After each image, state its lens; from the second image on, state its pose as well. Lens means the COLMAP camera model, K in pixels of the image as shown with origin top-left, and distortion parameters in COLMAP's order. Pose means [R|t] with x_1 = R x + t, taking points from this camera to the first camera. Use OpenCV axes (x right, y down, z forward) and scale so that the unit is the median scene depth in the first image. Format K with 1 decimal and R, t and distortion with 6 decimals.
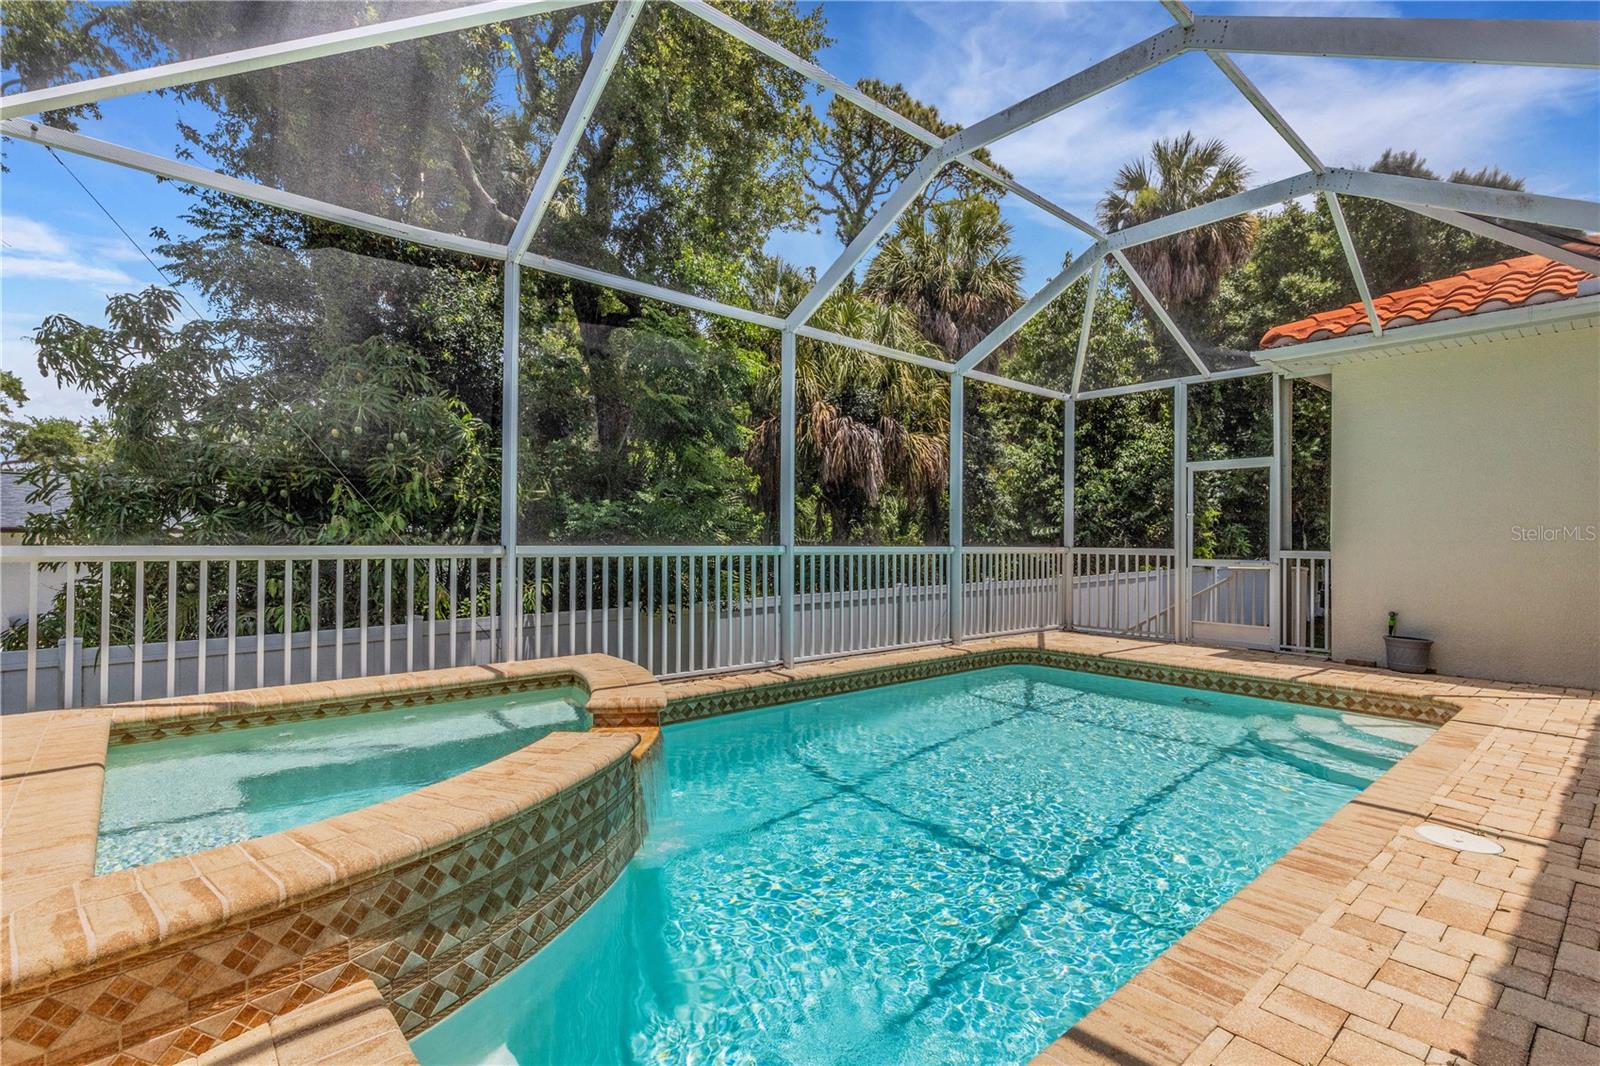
lens RADIAL K [[752.6, 0, 804.2], [0, 752.6, 537.8], [0, 0, 1]] dist [0.006569, -0.000401]
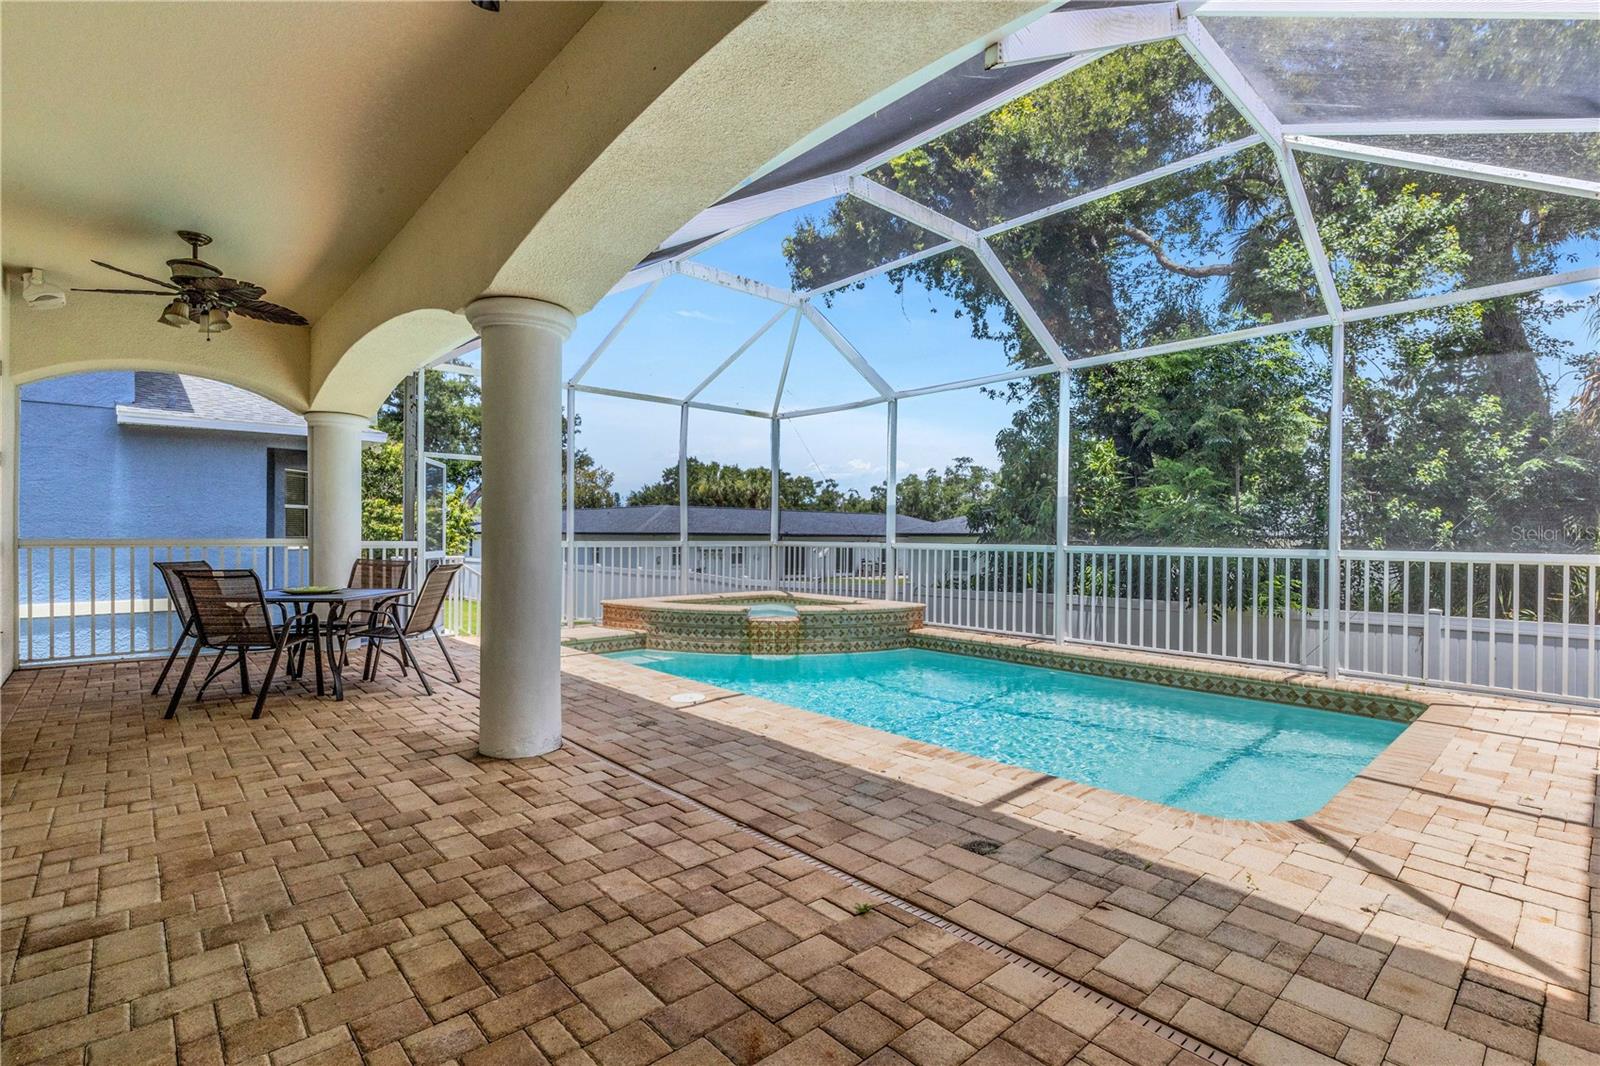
lens RADIAL K [[735.4, 0, 803.0], [0, 735.4, 537.9], [0, 0, 1]] dist [0.004582, 0.001331]
pose [[0.021483, -0.006386, -0.999749, 1.014865], [-0.004559, 0.999969, -0.006485, 0.007049], [0.999759, 0.004697, 0.021454, 0.471695]]
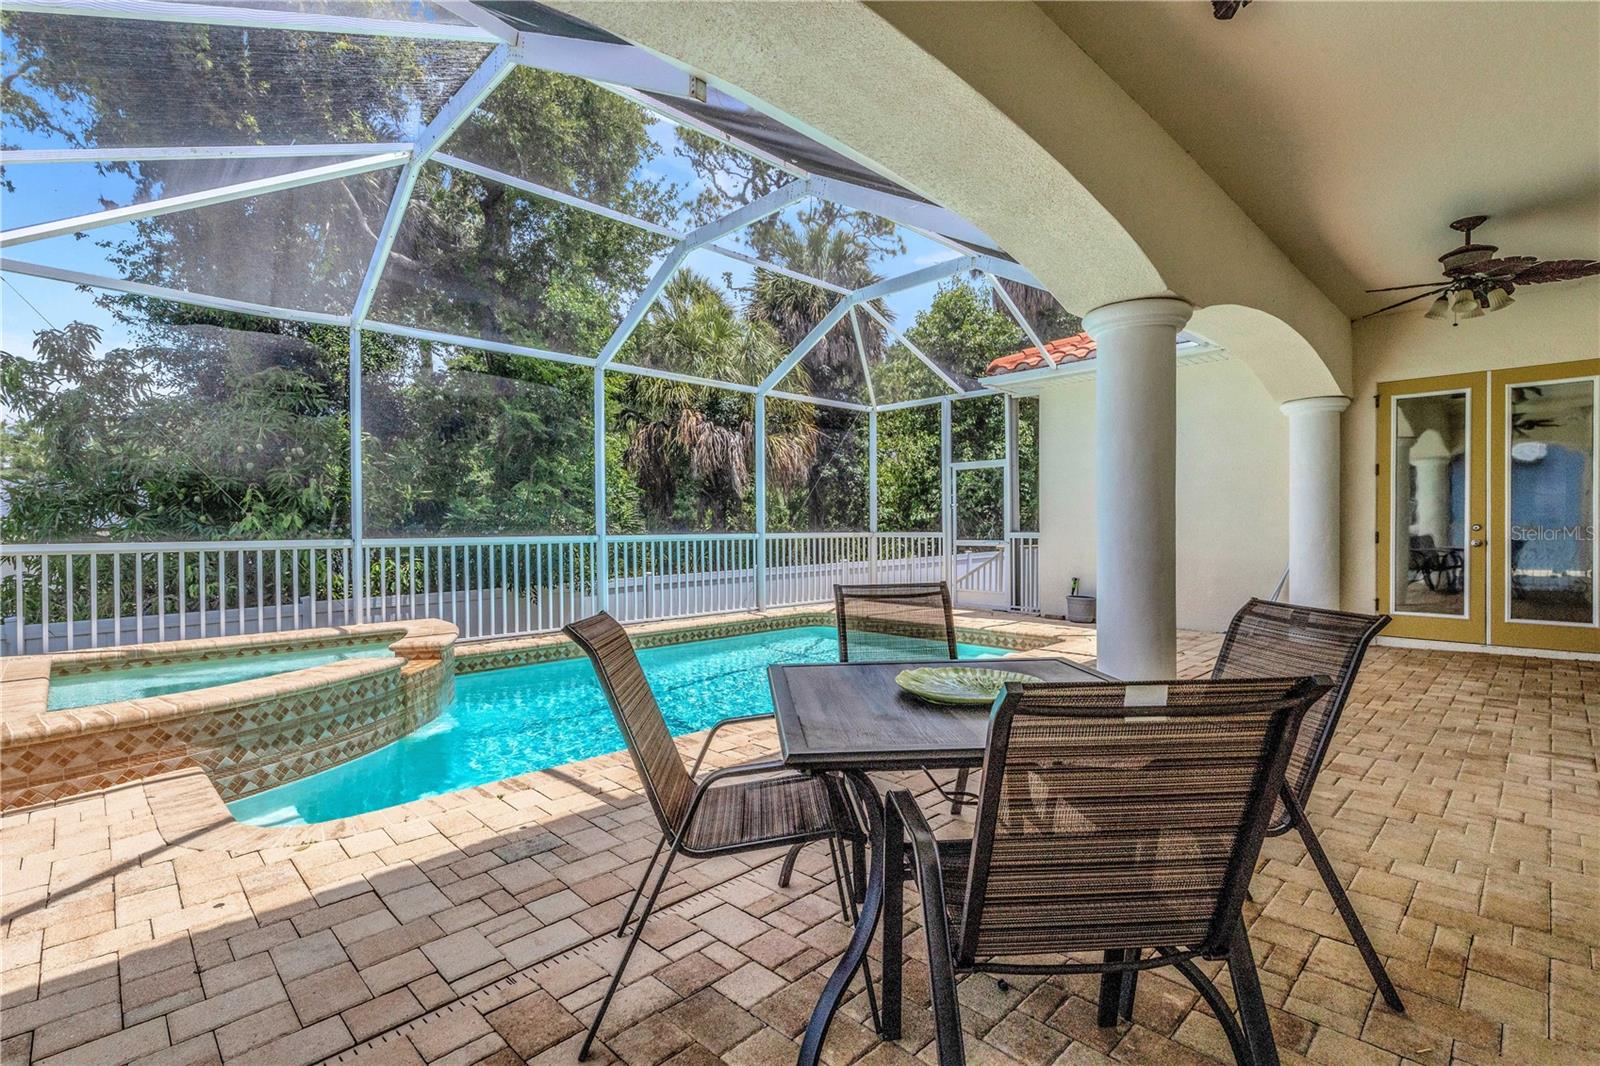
lens RADIAL K [[736.4, 0, 800.0], [0, 736.4, 533.0], [0, 0, 1]] dist [0.008629, 0.000818]
pose [[0.998411, -0.017215, 0.053656, 0.217297], [0.016585, 0.999788, 0.012164, -0.002928], [-0.053854, -0.011254, 0.998485, -0.243269]]
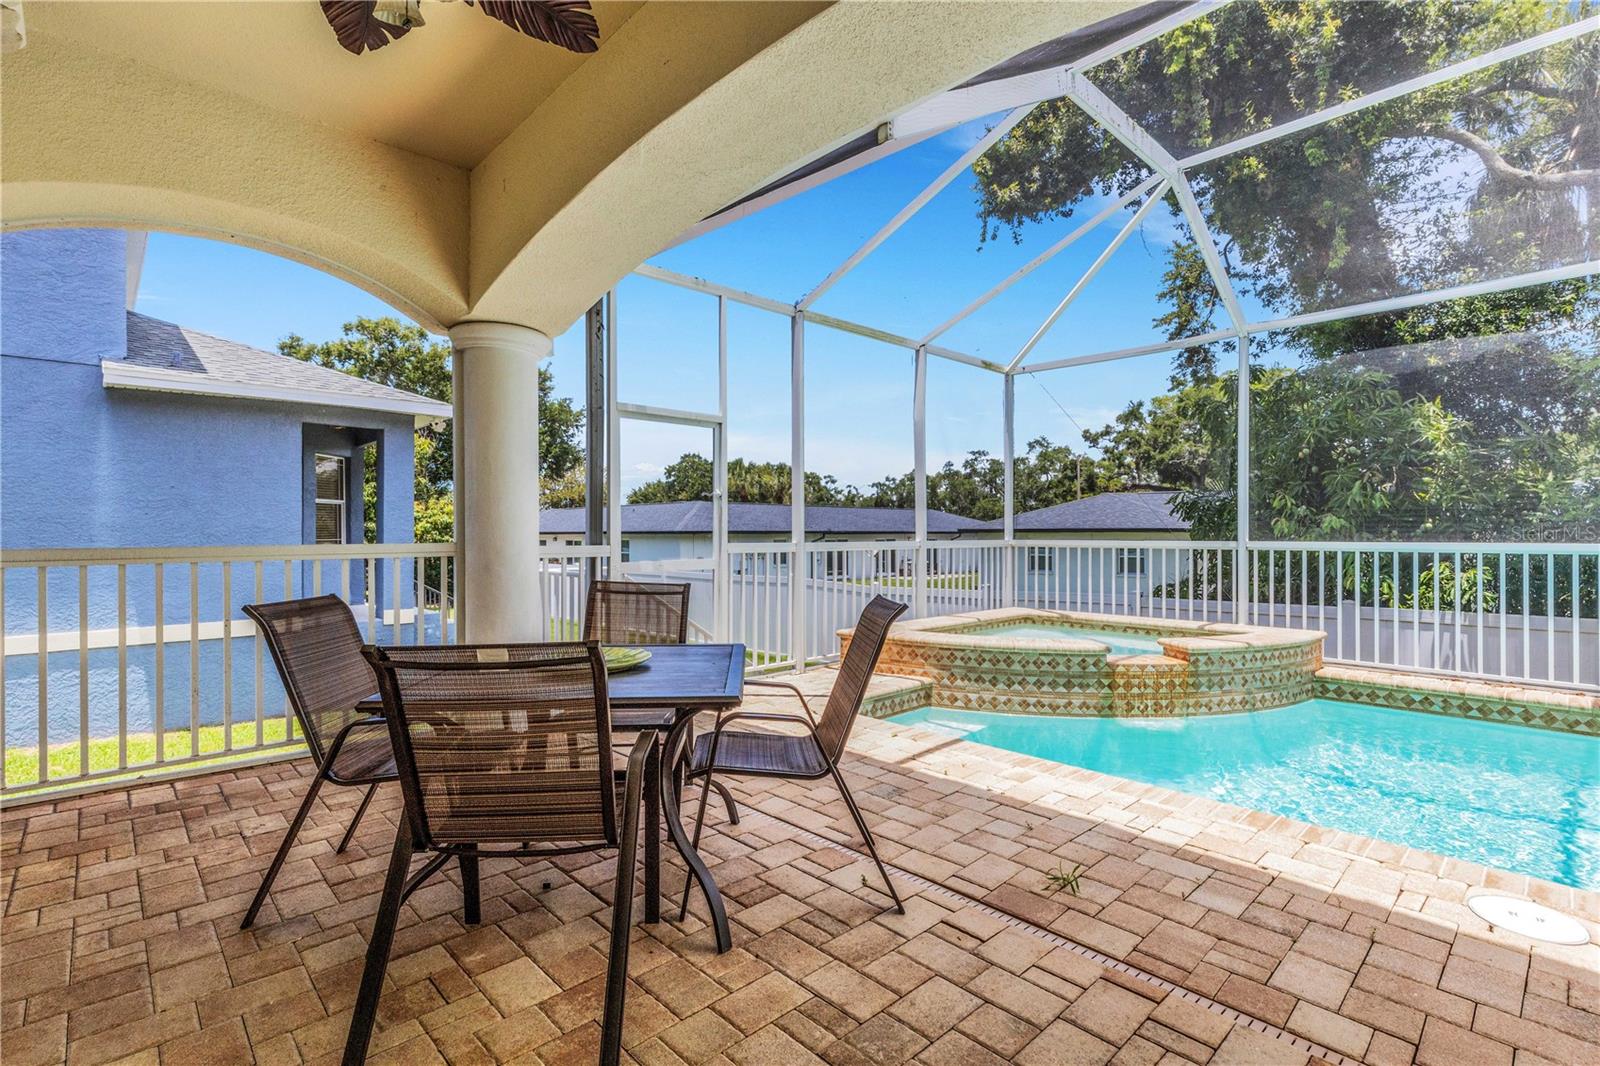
lens RADIAL K [[736.4, 0, 800.0], [0, 736.4, 533.0], [0, 0, 1]] dist [0.008629, 0.000818]
pose [[0.038821, -0.009817, -0.999198, 0.609702], [0.004534, 0.999943, -0.009648, 0.002865], [0.999236, -0.004156, 0.038863, 0.086743]]
